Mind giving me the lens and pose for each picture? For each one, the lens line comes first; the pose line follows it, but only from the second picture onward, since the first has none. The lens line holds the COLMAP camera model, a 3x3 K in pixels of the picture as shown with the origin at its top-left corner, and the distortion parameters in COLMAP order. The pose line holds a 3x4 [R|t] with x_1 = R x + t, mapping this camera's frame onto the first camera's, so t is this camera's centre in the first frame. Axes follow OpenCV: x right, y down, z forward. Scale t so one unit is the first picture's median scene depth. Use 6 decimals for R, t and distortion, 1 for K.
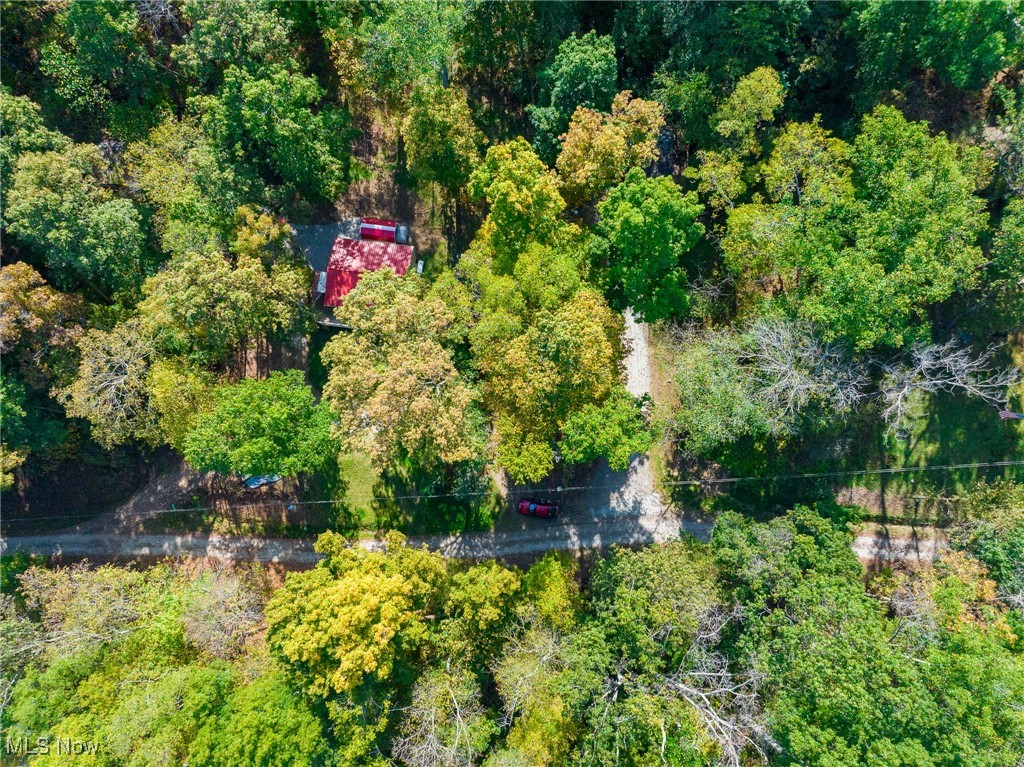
lens RADIAL K [[722.9, 0, 521.3], [0, 722.9, 388.7], [0, 0, 1]] dist [-0.048319, 0.015547]
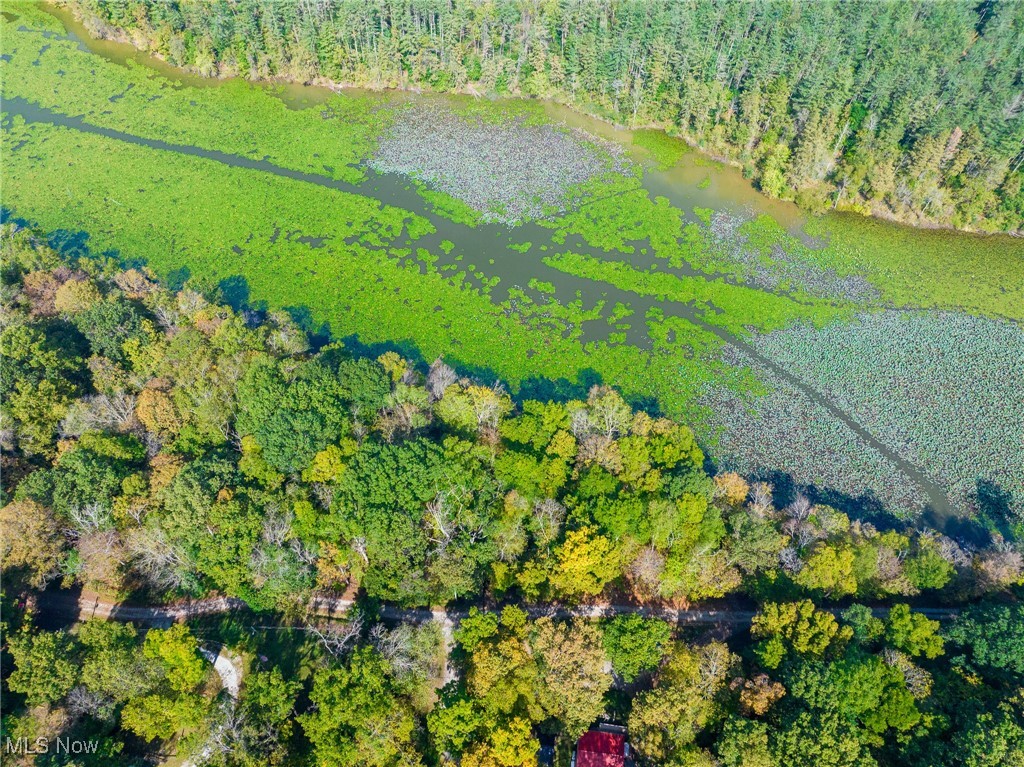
lens RADIAL K [[722.9, 0, 520.4], [0, 722.9, 382.9], [0, 0, 1]] dist [-0.048319, 0.015547]
pose [[-0.999907, -0.010142, -0.009075, 0.009722], [0.001207, -0.730278, 0.683149, -0.855882], [-0.013555, 0.683075, 0.730222, -1.099672]]
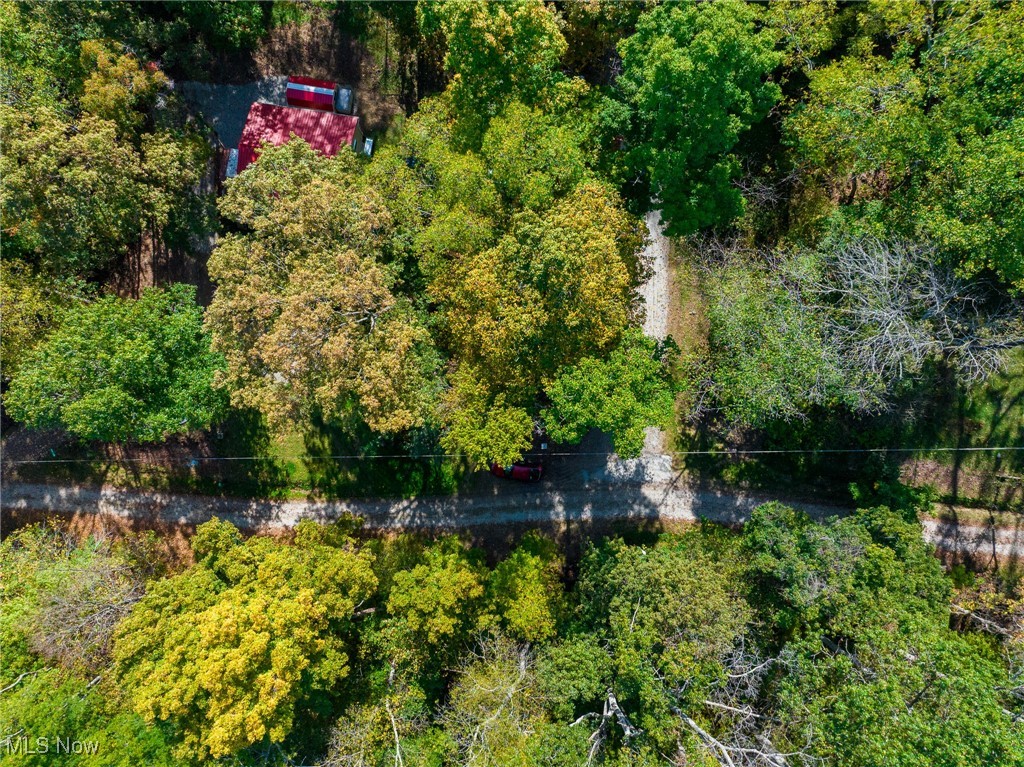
lens RADIAL K [[722.9, 0, 519.2], [0, 722.9, 388.1], [0, 0, 1]] dist [-0.048319, 0.015547]
pose [[0.999360, 0.032936, 0.013958, 0.018372], [-0.034457, 0.991136, 0.128303, -0.029923], [-0.009608, -0.128702, 0.991637, 0.302983]]
